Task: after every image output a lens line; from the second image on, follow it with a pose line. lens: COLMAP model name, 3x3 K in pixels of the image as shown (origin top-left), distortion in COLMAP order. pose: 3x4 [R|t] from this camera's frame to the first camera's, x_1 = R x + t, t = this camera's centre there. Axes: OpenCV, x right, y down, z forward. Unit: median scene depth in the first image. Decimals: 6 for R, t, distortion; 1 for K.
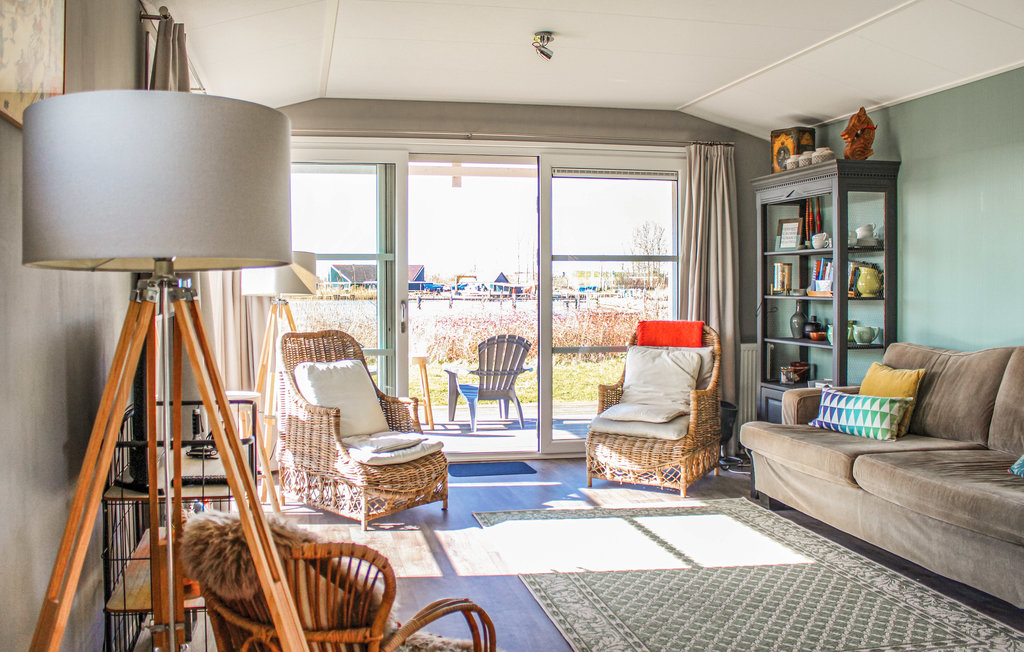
lens RADIAL K [[859.1, 0, 460.0], [0, 859.1, 286.2], [0, 0, 1]] dist [-0.080869, 0.000739]
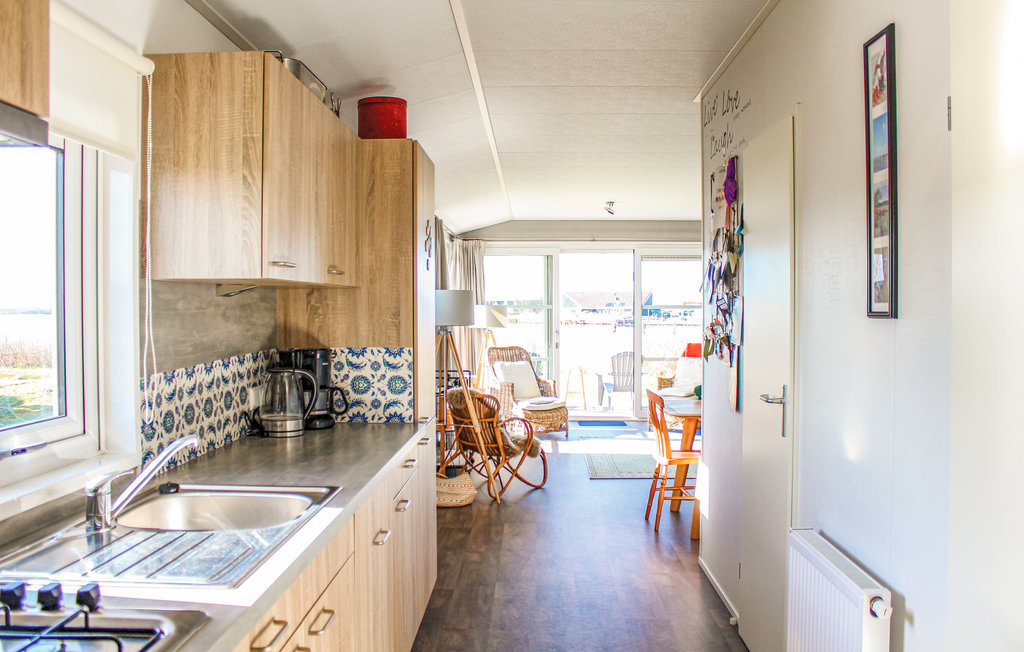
lens RADIAL K [[859.1, 0, 511.4], [0, 859.1, 323.7], [0, 0, 1]] dist [-0.080869, 0.000739]
pose [[0.976939, 0.005694, -0.213444, 0.281136], [-0.002332, 0.999869, 0.015999, -0.032852], [0.213507, -0.015133, 0.976824, -0.980303]]
